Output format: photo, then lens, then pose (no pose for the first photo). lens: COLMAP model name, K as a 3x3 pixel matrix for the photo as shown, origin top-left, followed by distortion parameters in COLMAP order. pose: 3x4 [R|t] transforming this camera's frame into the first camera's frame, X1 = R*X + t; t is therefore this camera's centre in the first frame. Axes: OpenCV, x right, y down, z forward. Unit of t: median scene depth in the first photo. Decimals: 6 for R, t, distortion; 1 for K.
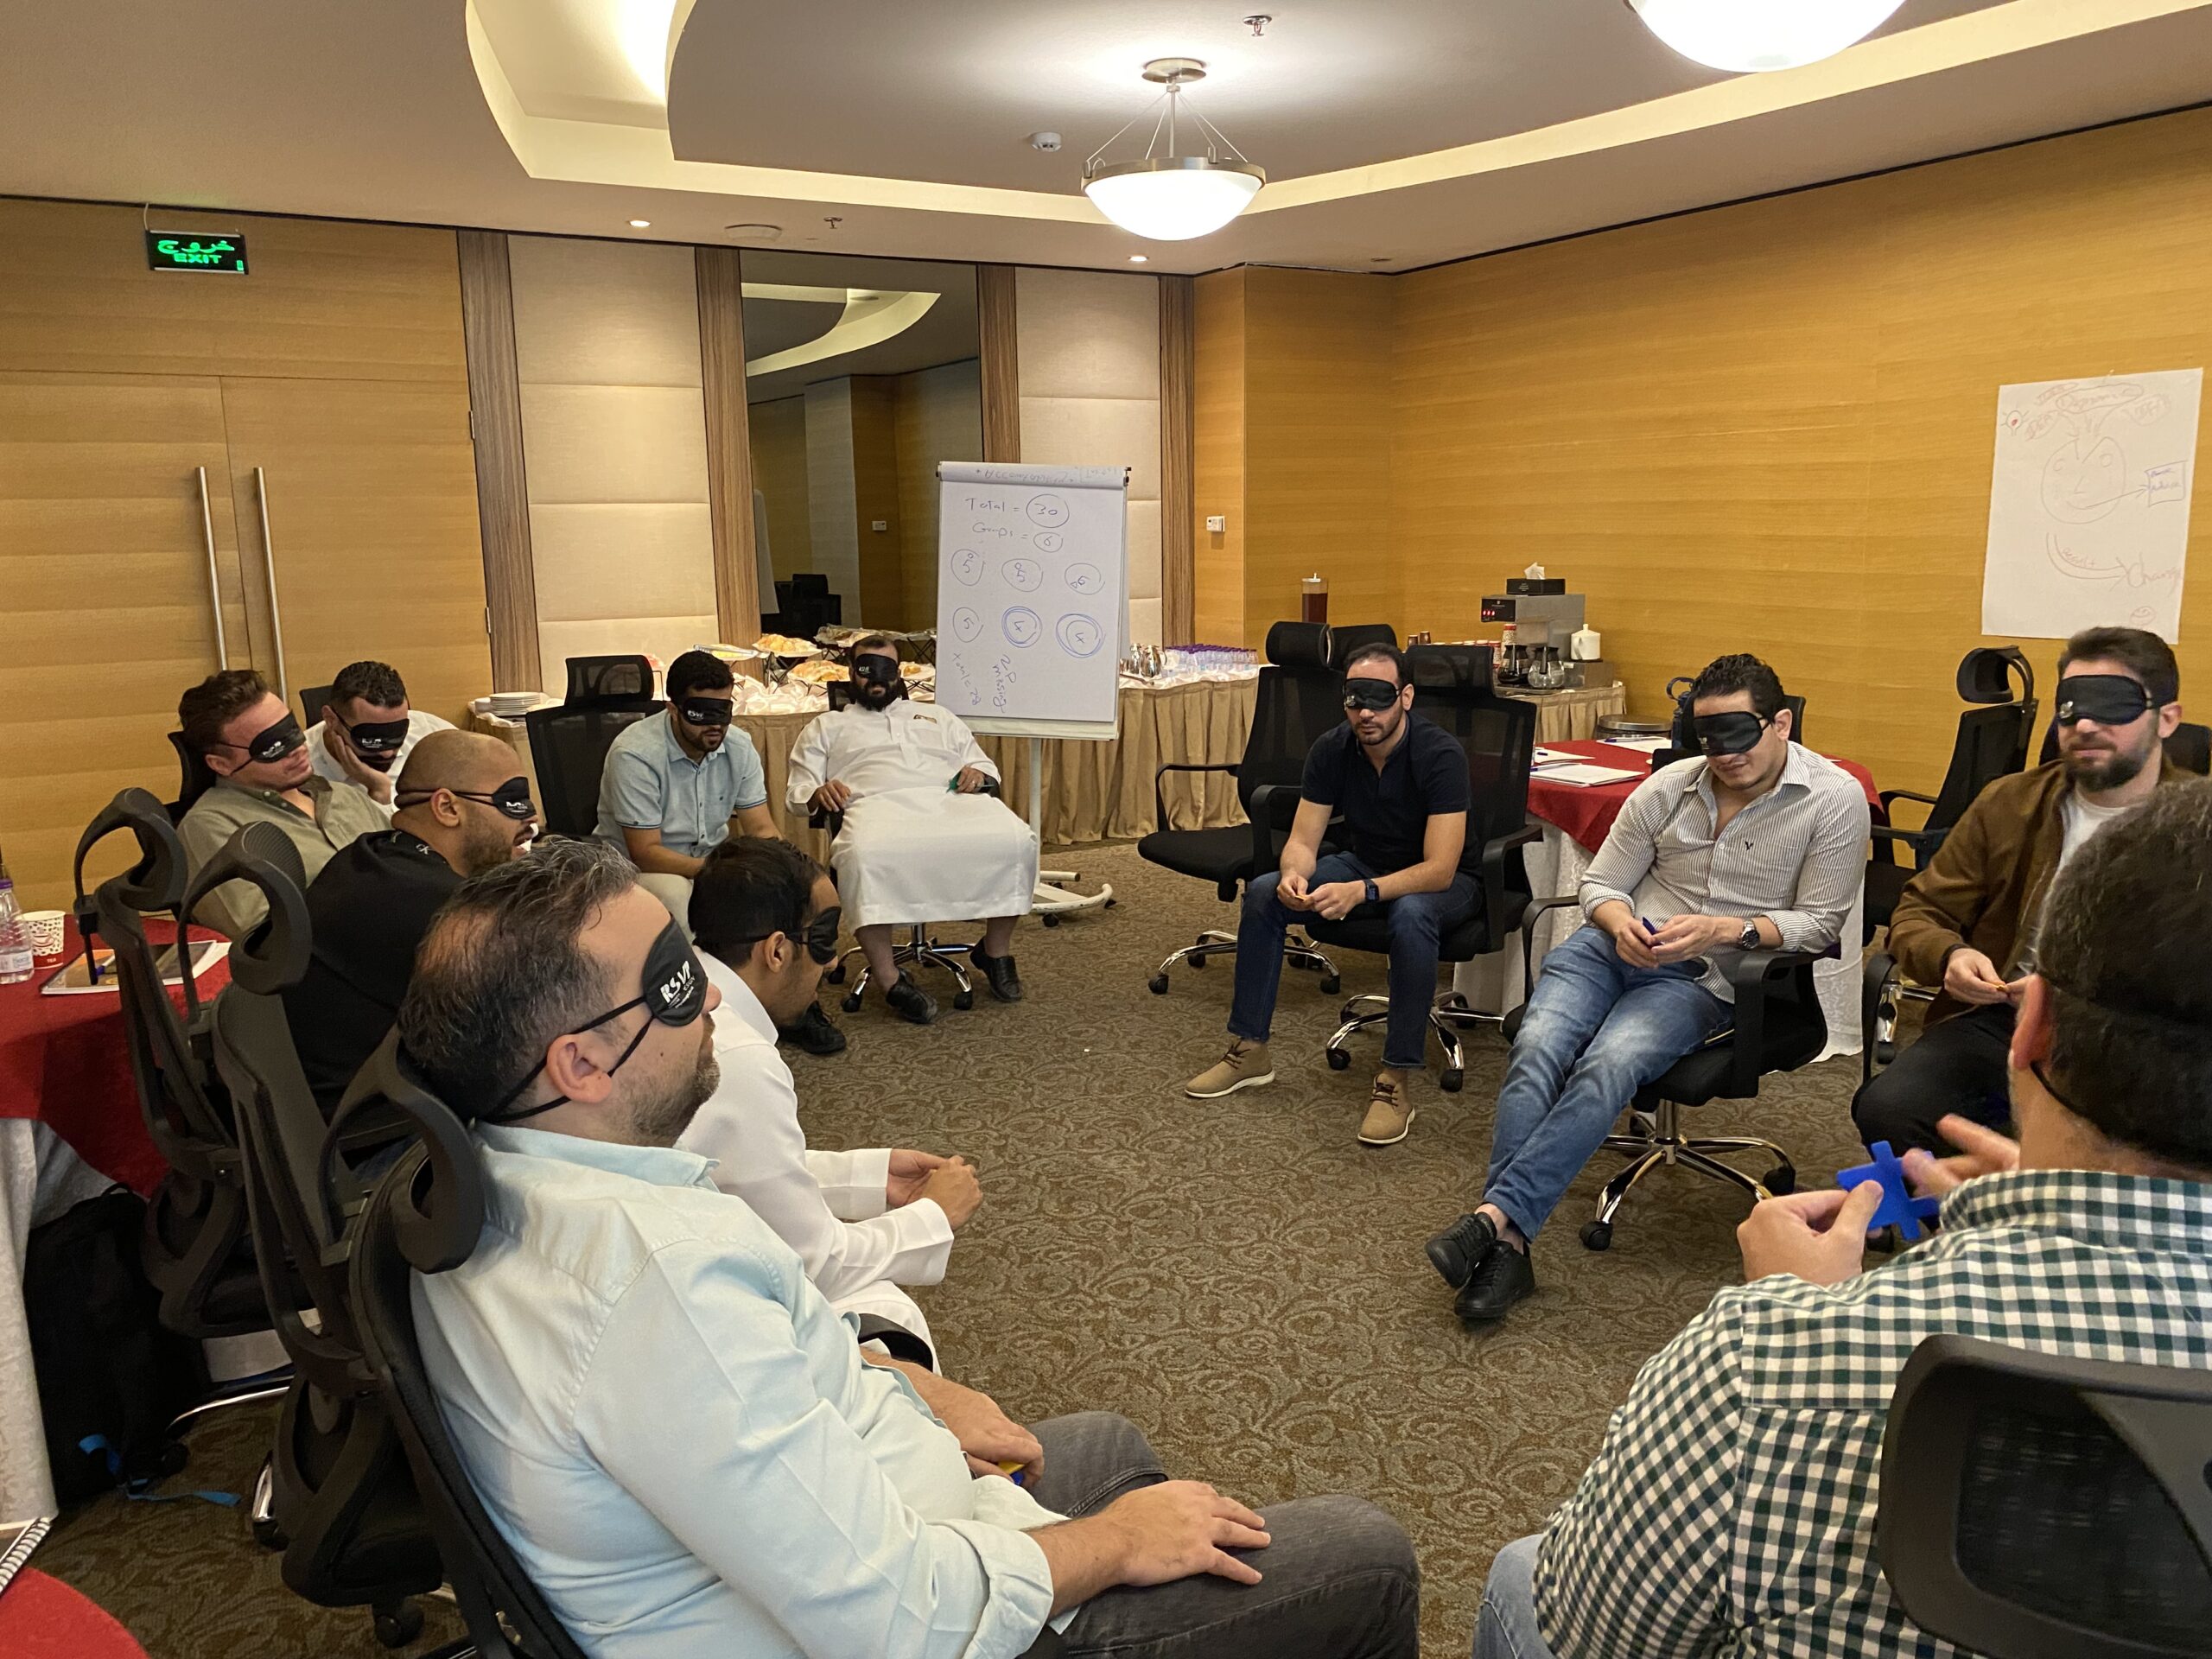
lens RADIAL K [[1670.4, 0, 1119.2], [0, 1670.4, 829.0], [0, 0, 1]] dist [0.019245, -0.022757]
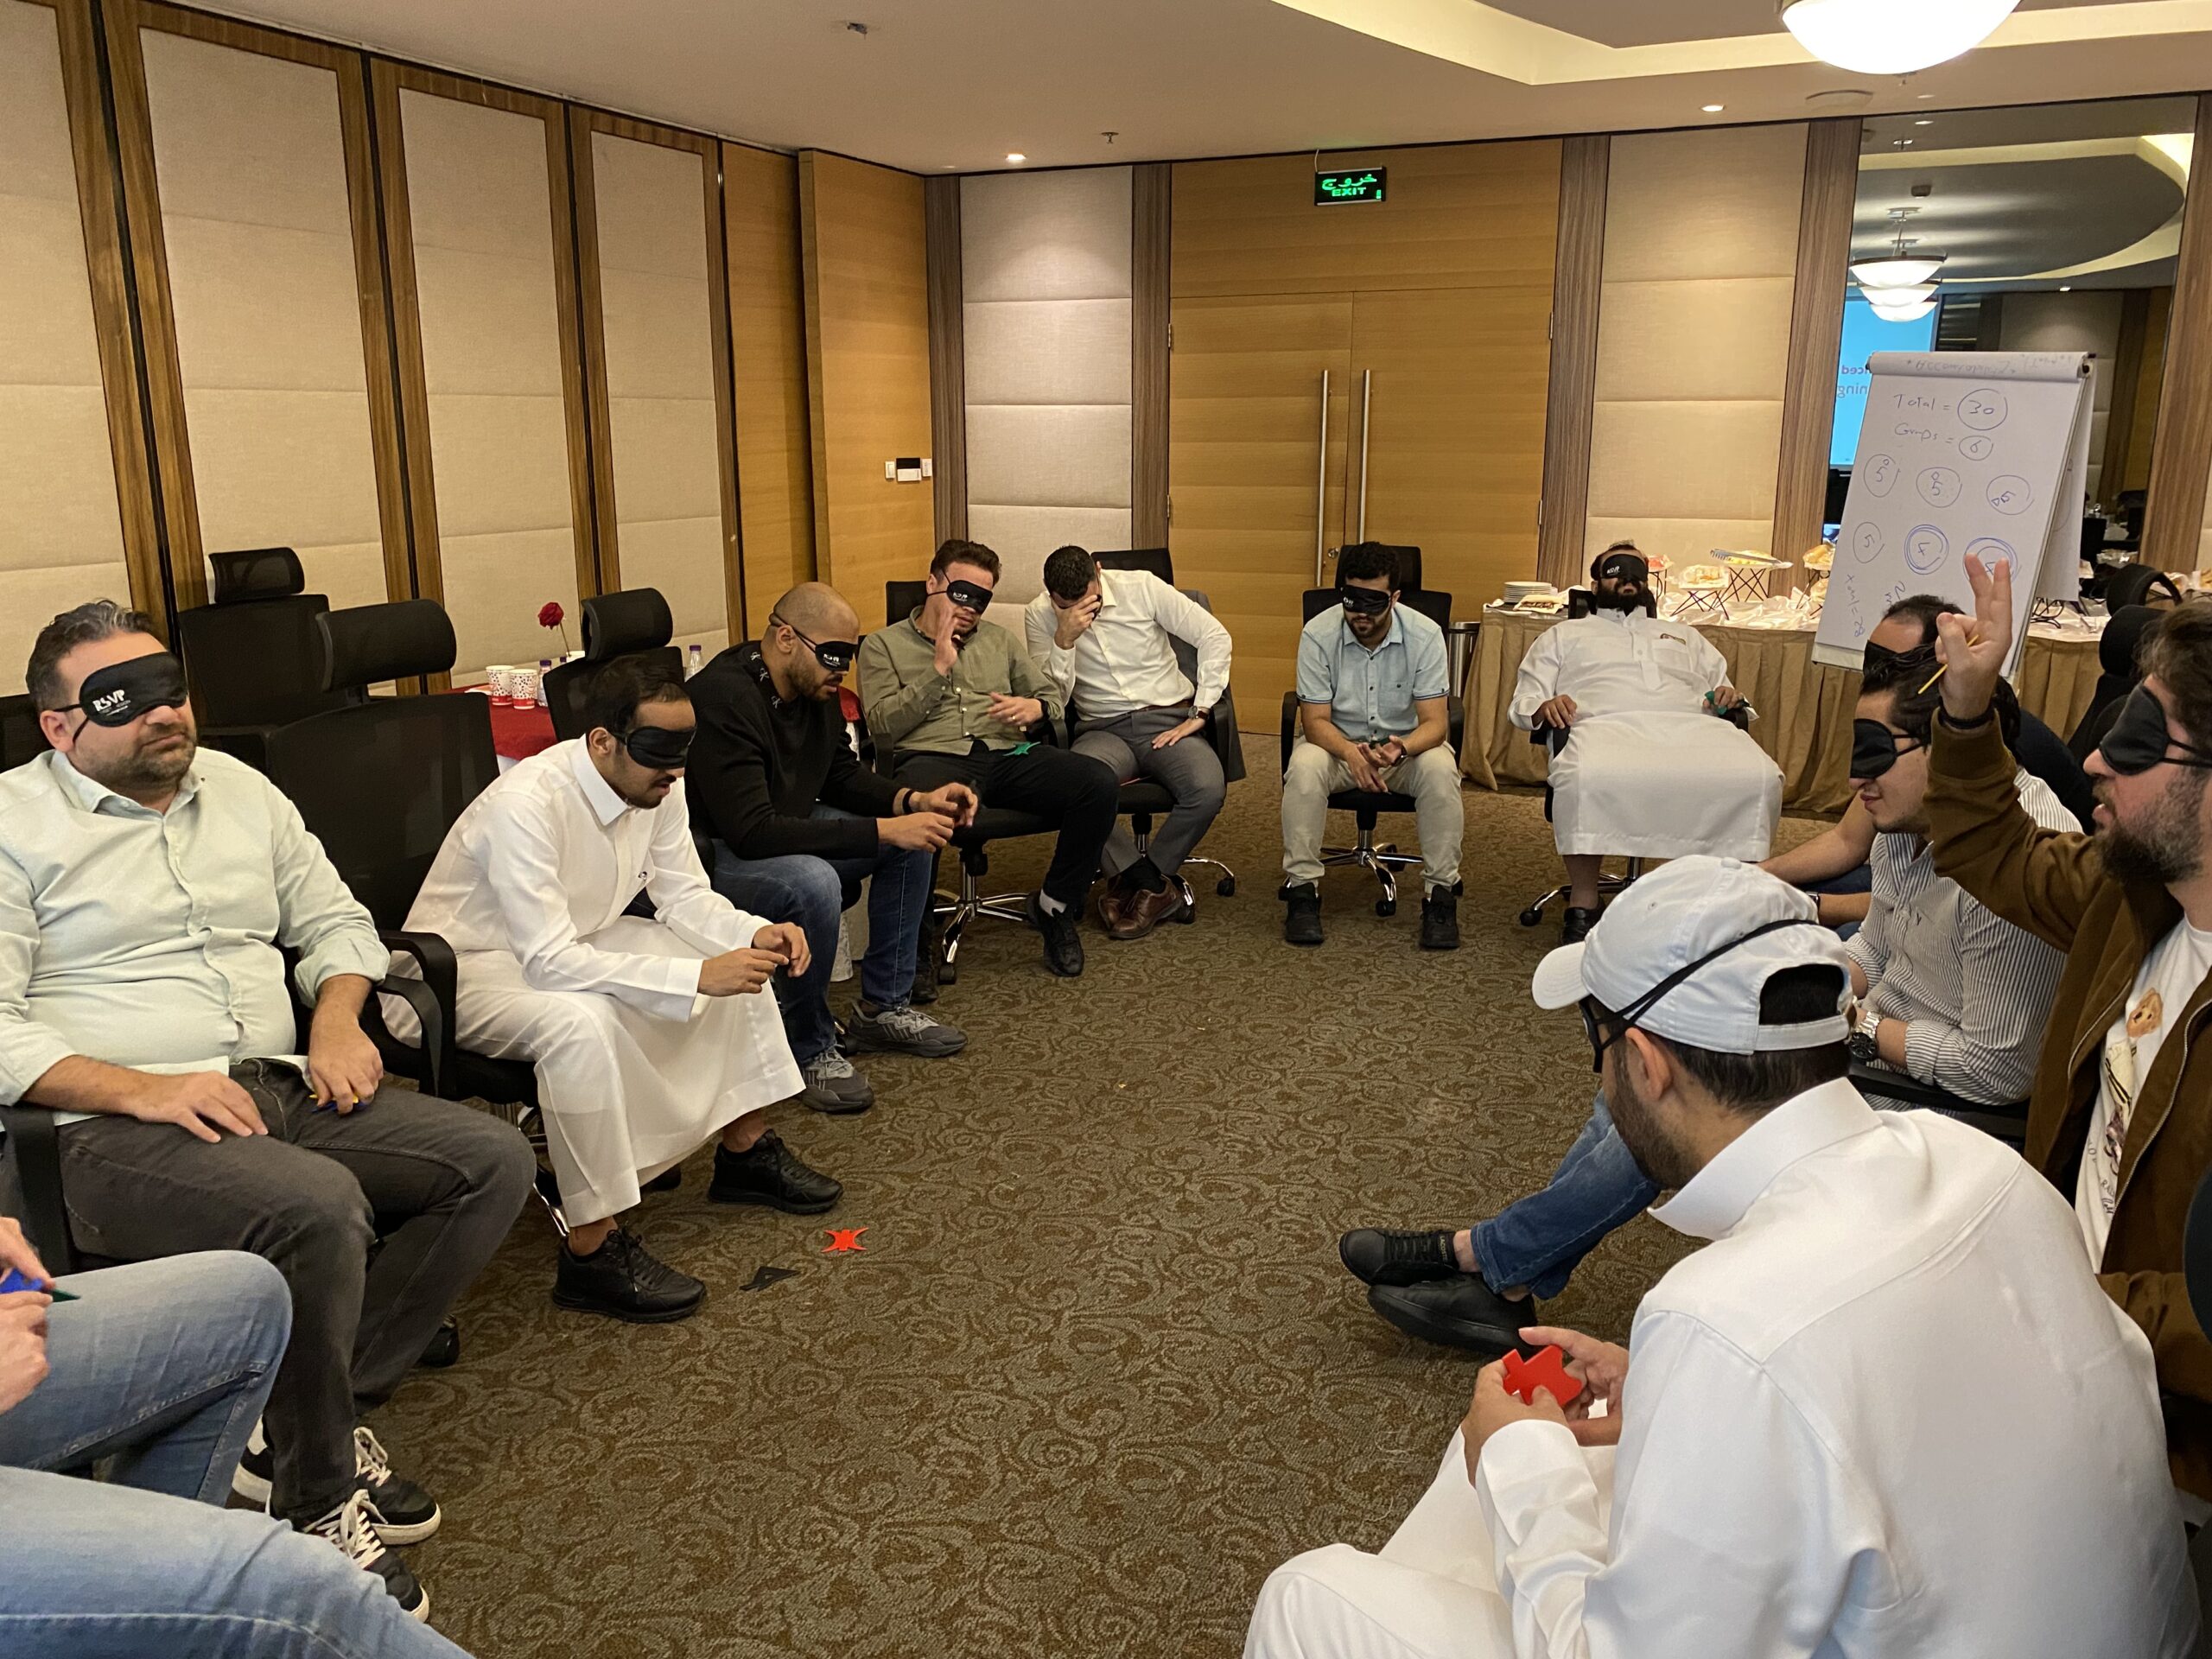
lens RADIAL K [[1670.4, 0, 1116.8], [0, 1670.4, 828.1], [0, 0, 1]] dist [0.019245, -0.022757]
pose [[0.598642, 0.201599, -0.775233, 0.358484], [-0.152755, 0.978782, 0.136573, -0.036411], [0.786317, 0.036662, 0.616735, 0.156602]]
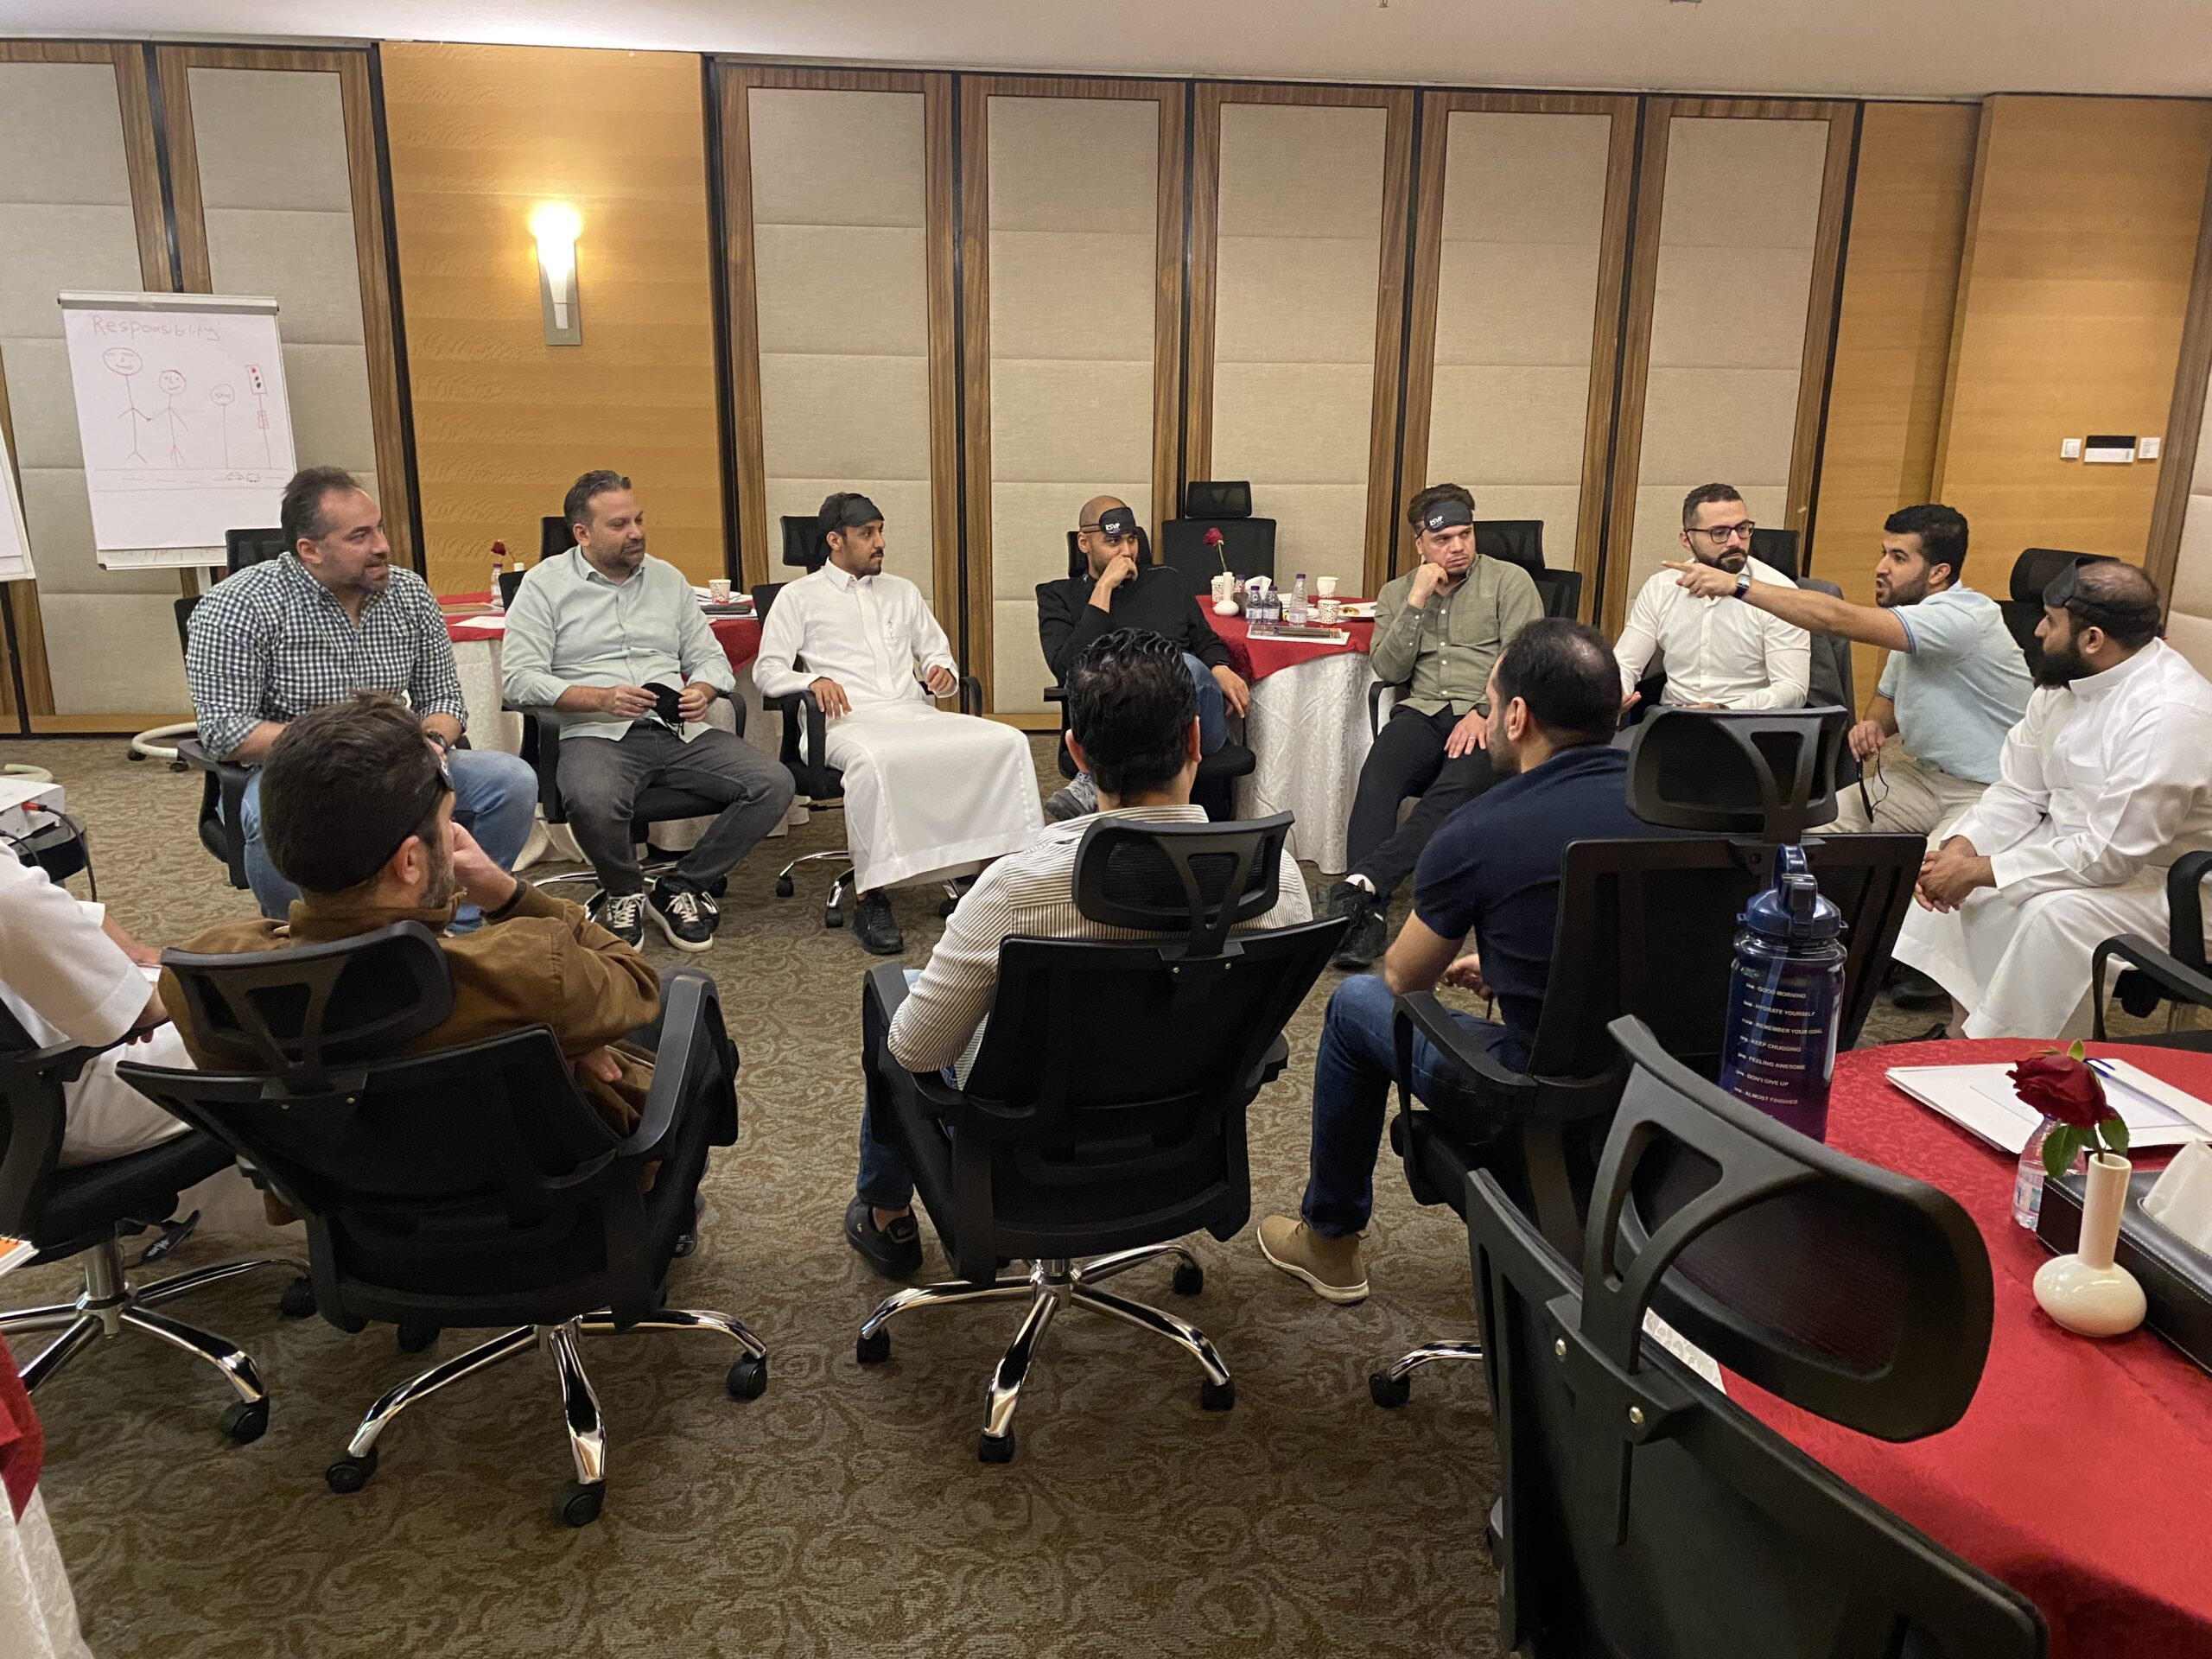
lens RADIAL K [[1670.4, 0, 1099.2], [0, 1670.4, 826.2], [0, 0, 1]] dist [0.019245, -0.022757]
pose [[-0.387434, 0.248119, -0.887880, 0.521619], [-0.173082, 0.926398, 0.334409, -0.133745], [0.905504, 0.283238, -0.315973, 0.646473]]
